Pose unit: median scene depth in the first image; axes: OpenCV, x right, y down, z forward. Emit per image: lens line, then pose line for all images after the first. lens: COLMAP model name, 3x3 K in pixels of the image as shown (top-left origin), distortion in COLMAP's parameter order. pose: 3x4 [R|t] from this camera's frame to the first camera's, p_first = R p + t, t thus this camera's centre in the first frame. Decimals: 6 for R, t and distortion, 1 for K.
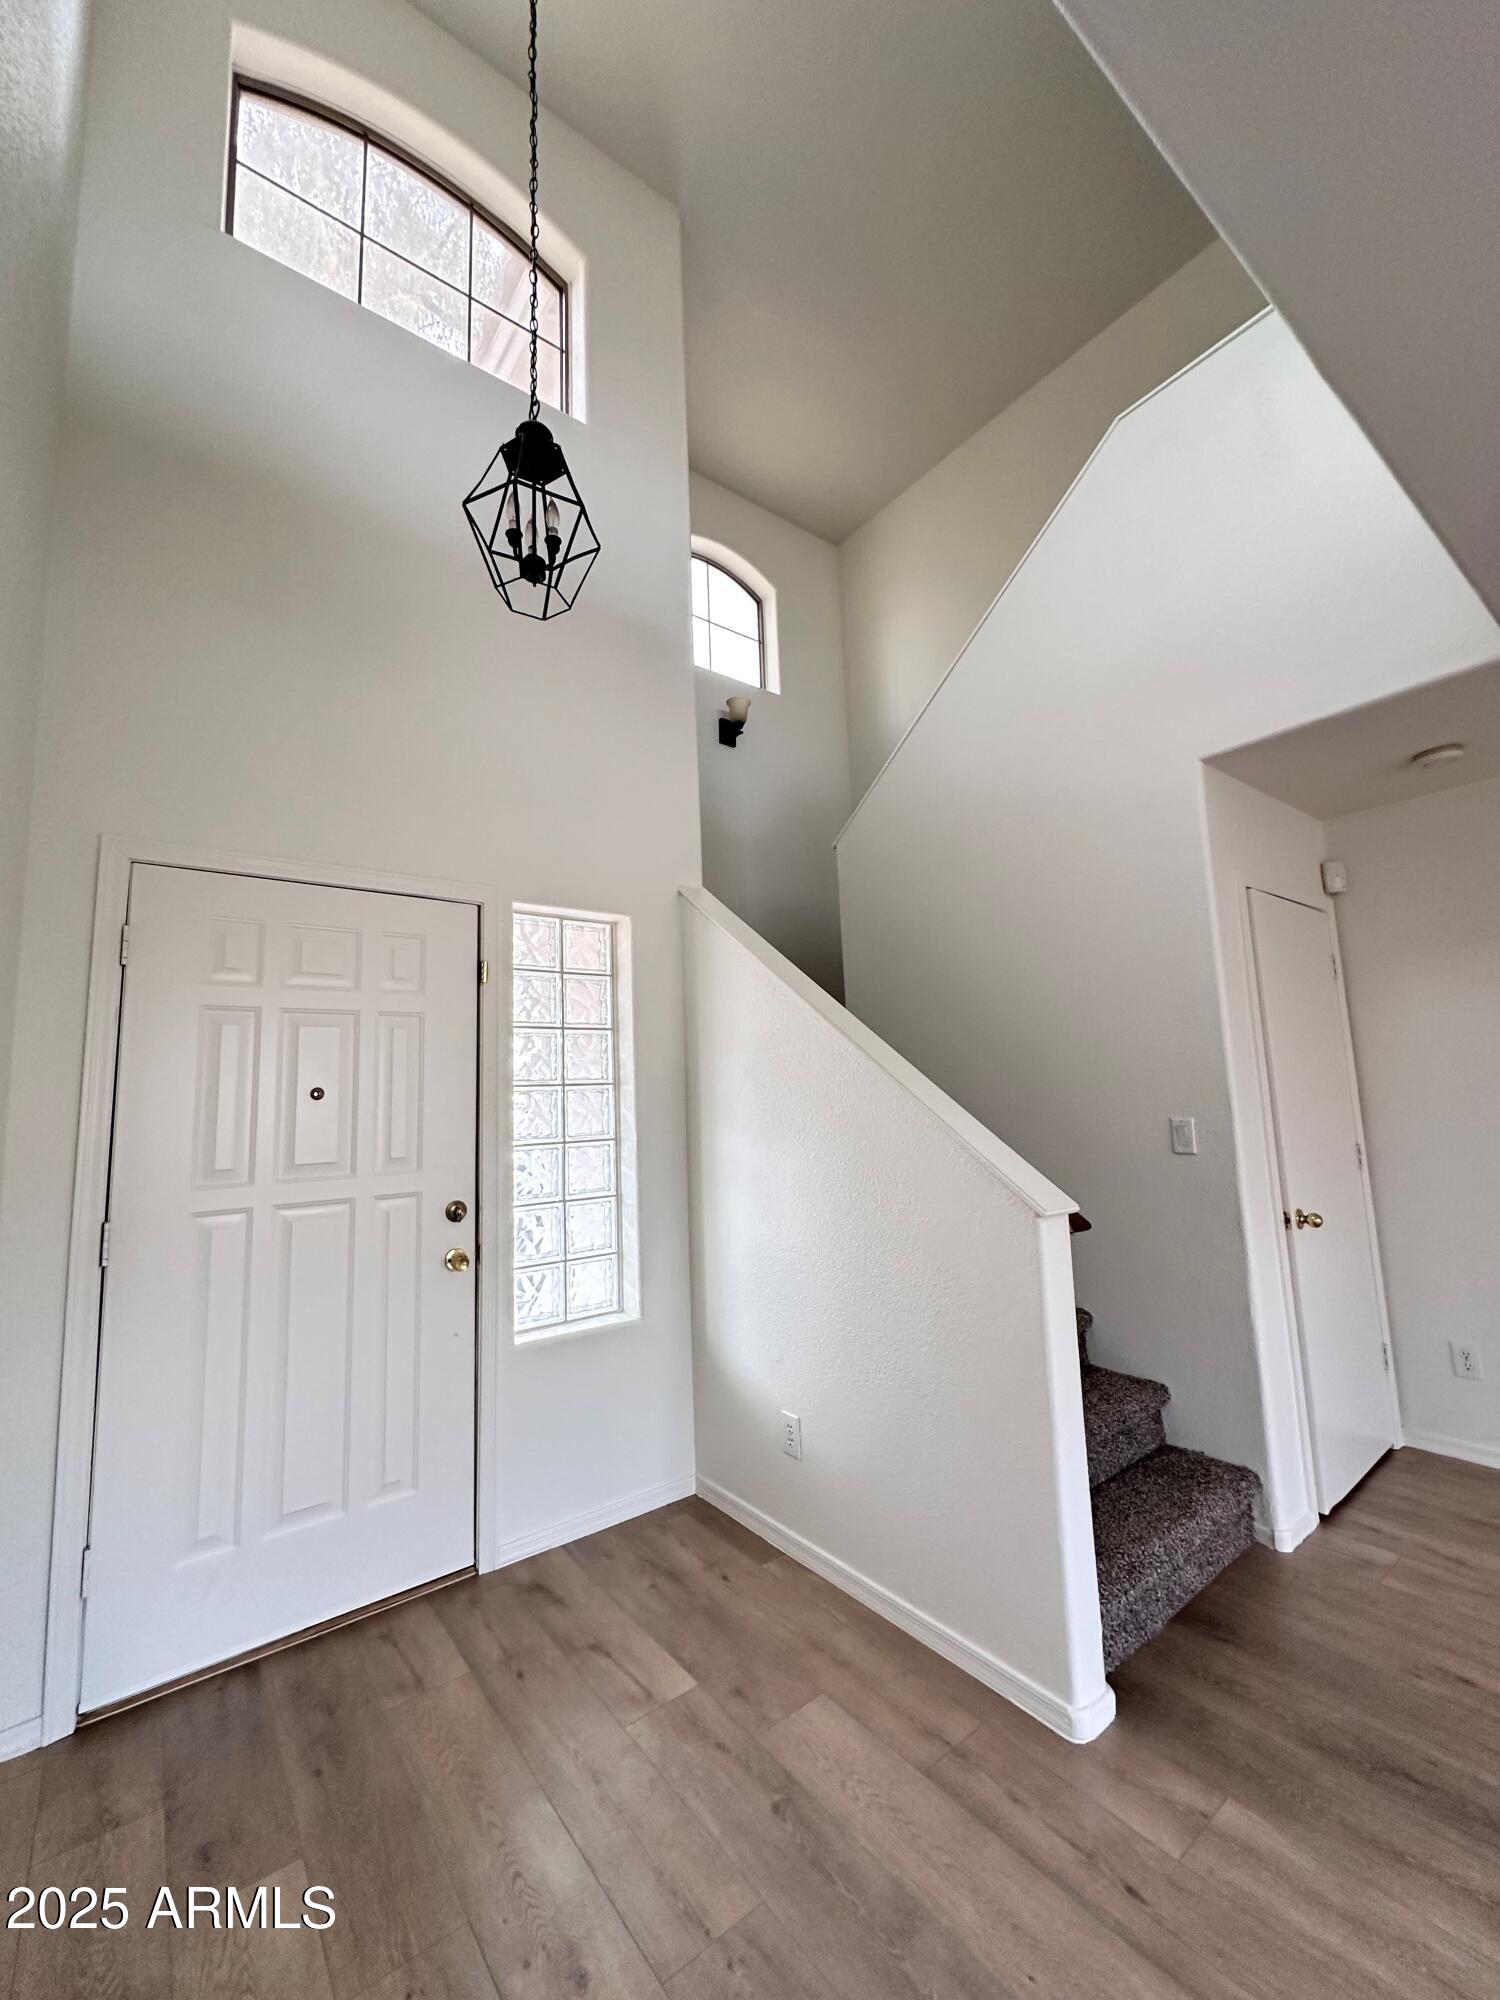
lens RADIAL K [[802.2, 0, 750.1], [0, 802.2, 1002.2], [0, 0, 1]] dist [-0.002538, 0.000703]
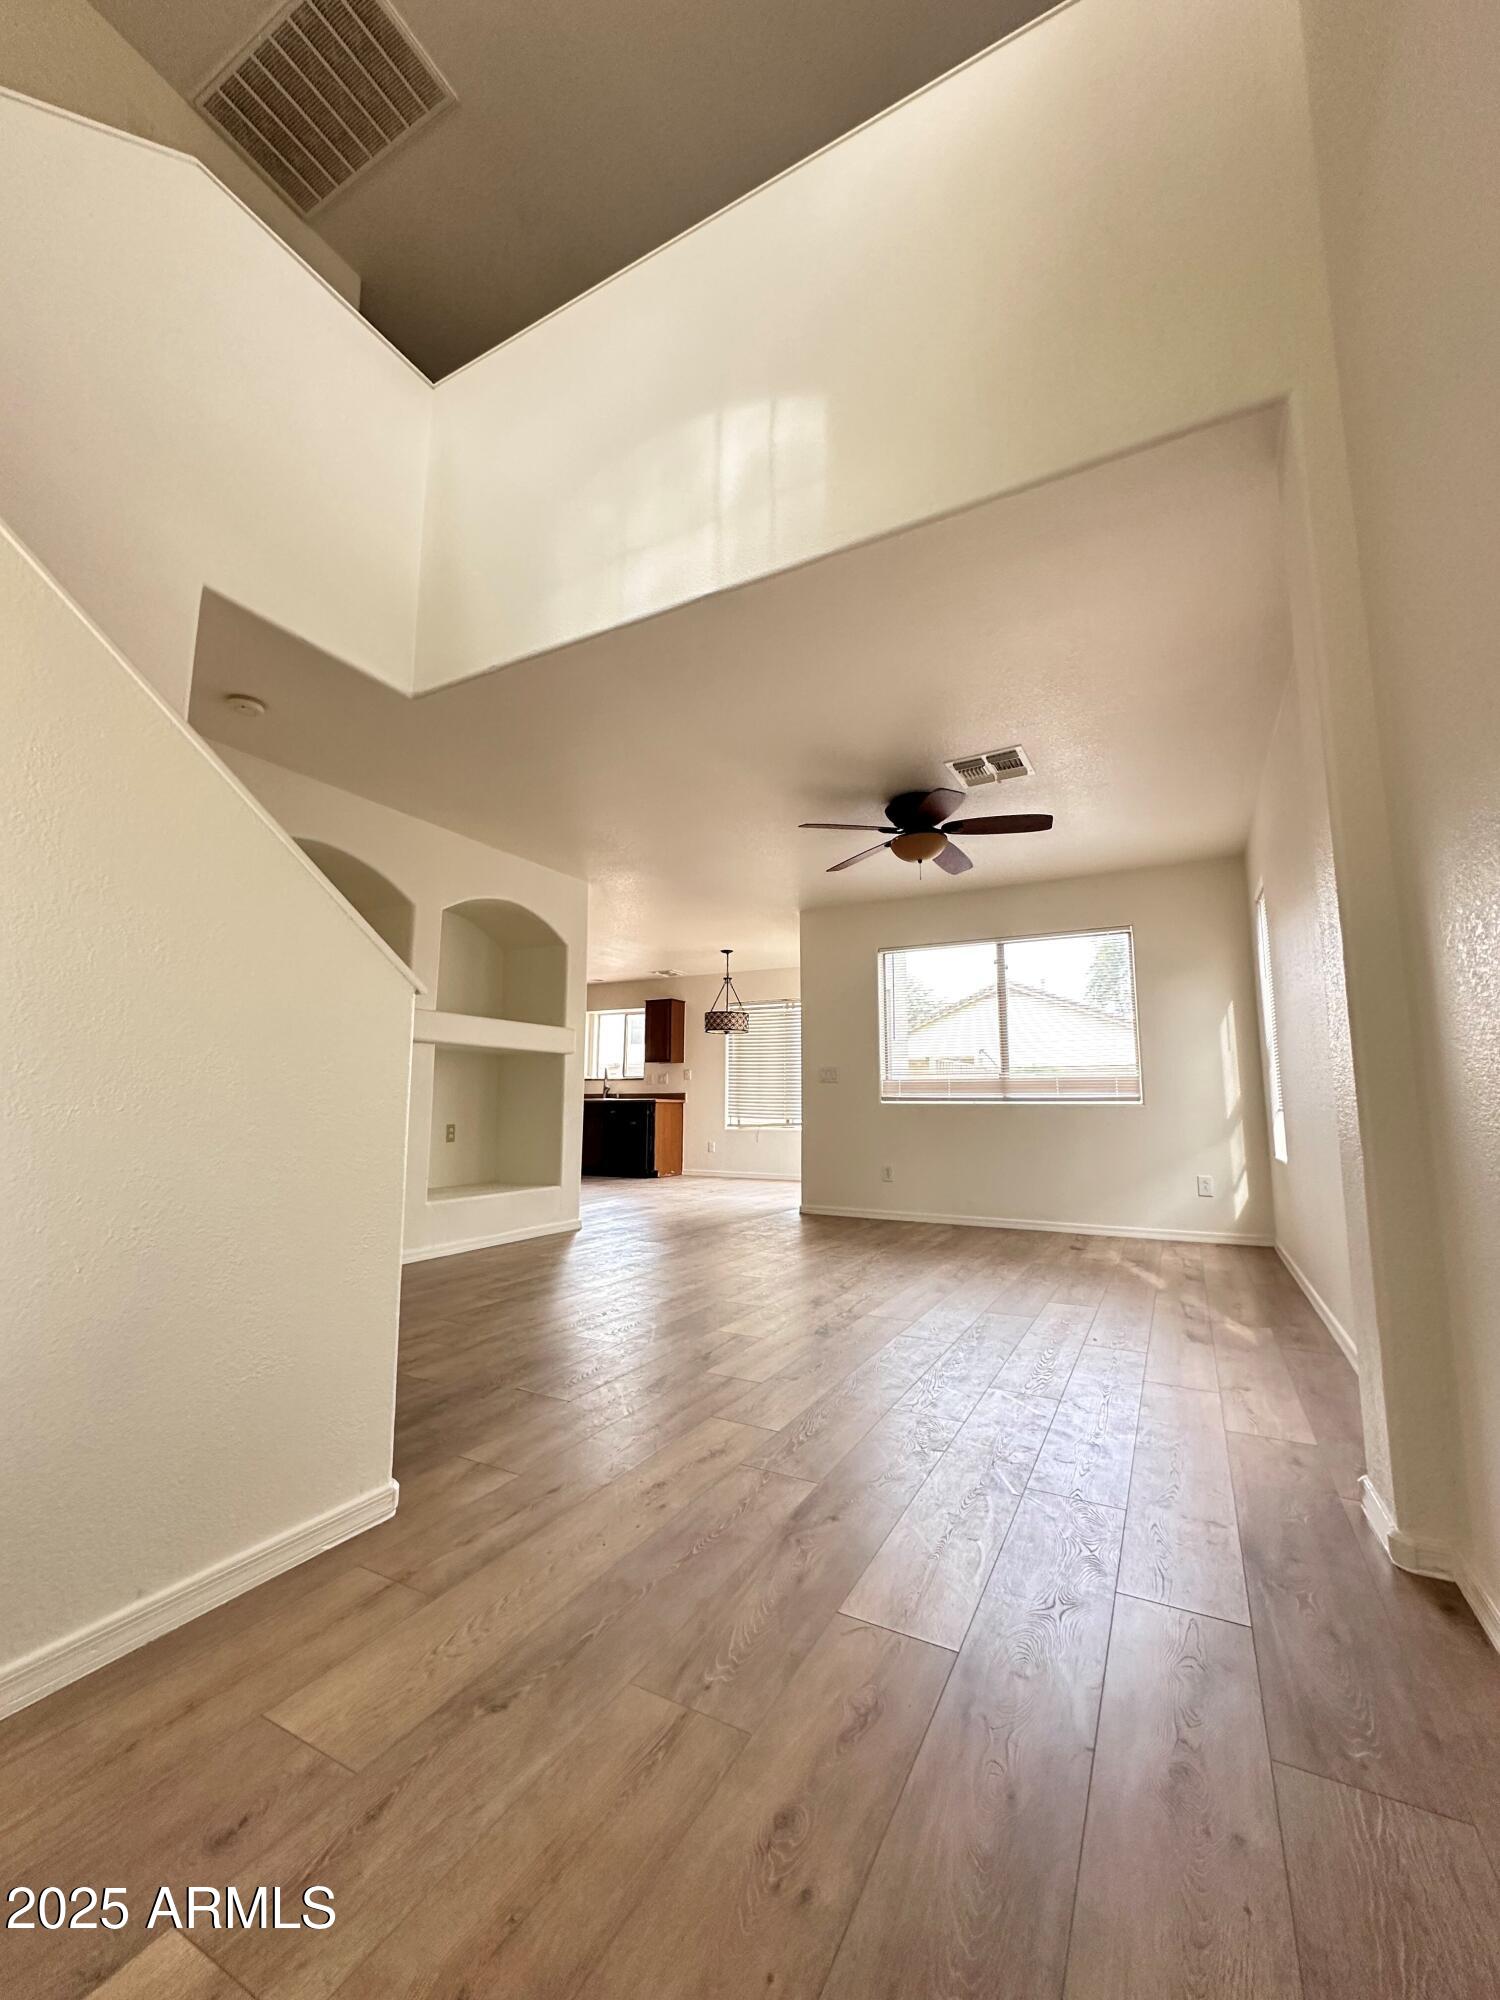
lens RADIAL K [[802.2, 0, 751.9], [0, 802.2, 996.6], [0, 0, 1]] dist [-0.002538, 0.000703]
pose [[-0.419764, 0.155303, 0.894248, -0.798339], [-0.096768, 0.971979, -0.214226, 0.517956], [-0.902460, -0.176459, -0.392973, 1.183242]]
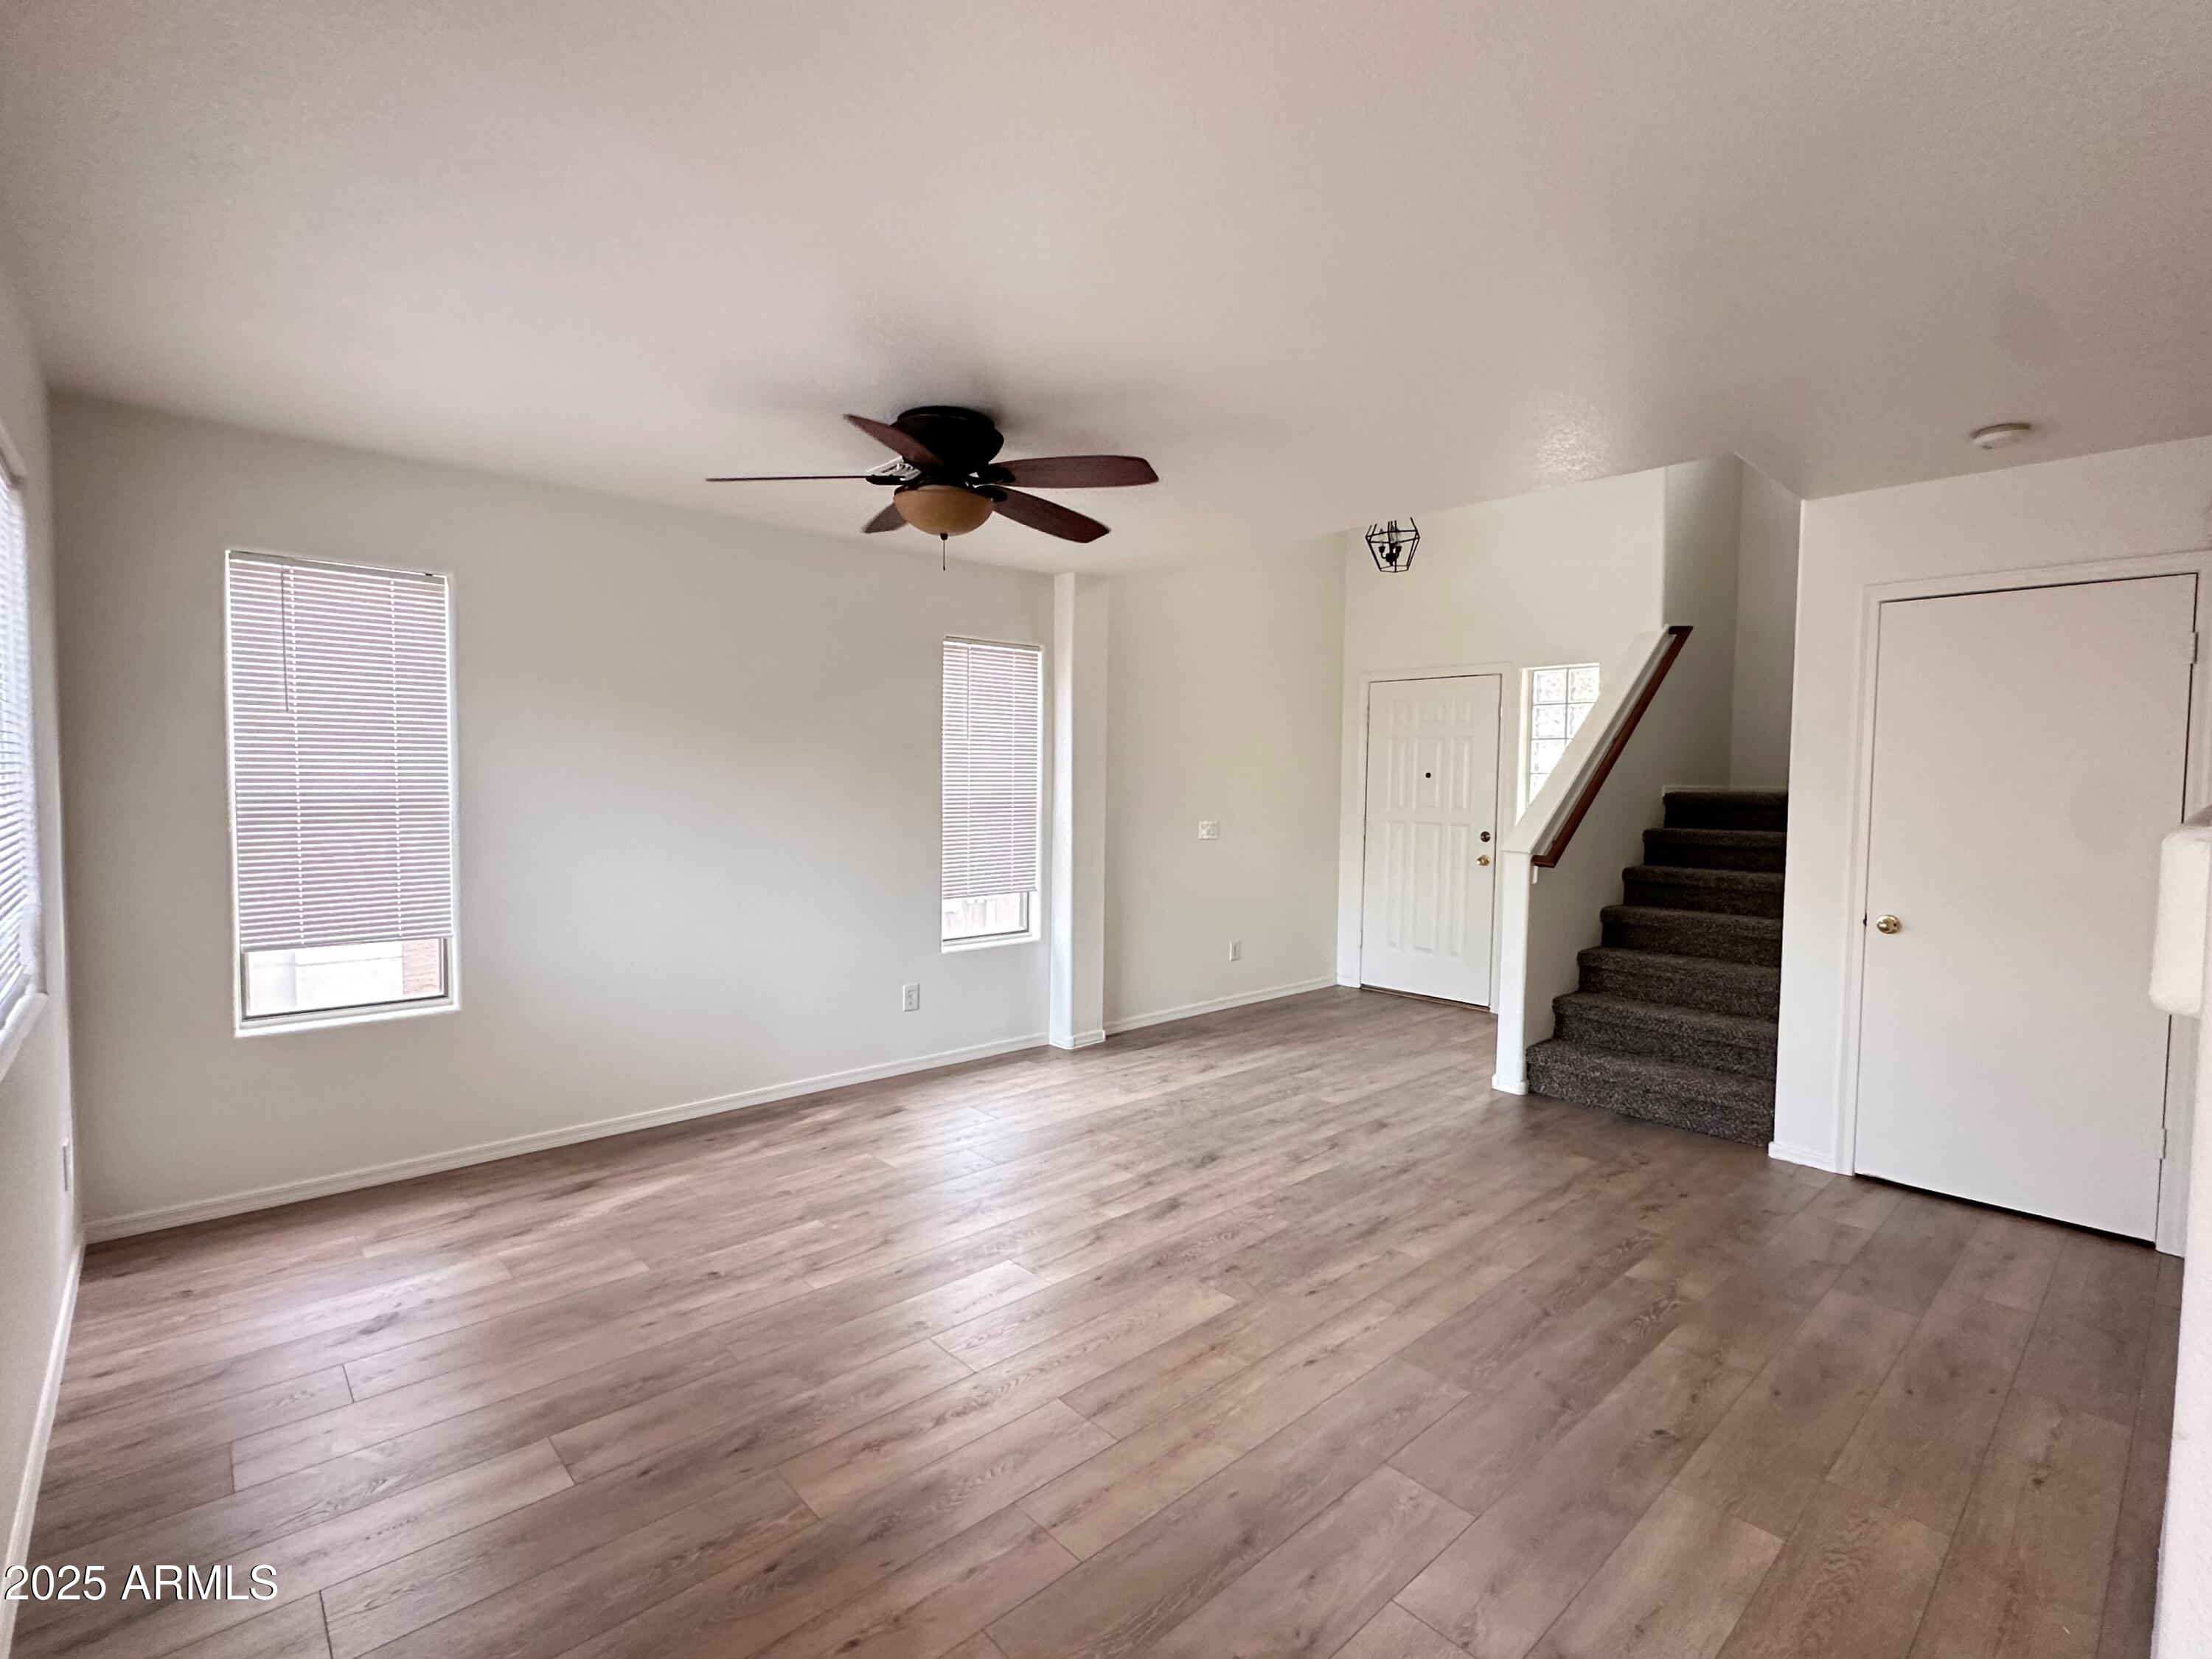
lens RADIAL K [[1038.4, 0, 1109.1], [0, 1038.4, 827.4], [0, 0, 1]] dist [-0.003985, 0.001003]
pose [[0.094396, 0.084406, -0.991950, 3.266535], [0.102734, 0.990254, 0.094038, -0.151832], [0.990220, -0.110783, 0.084804, -0.202598]]
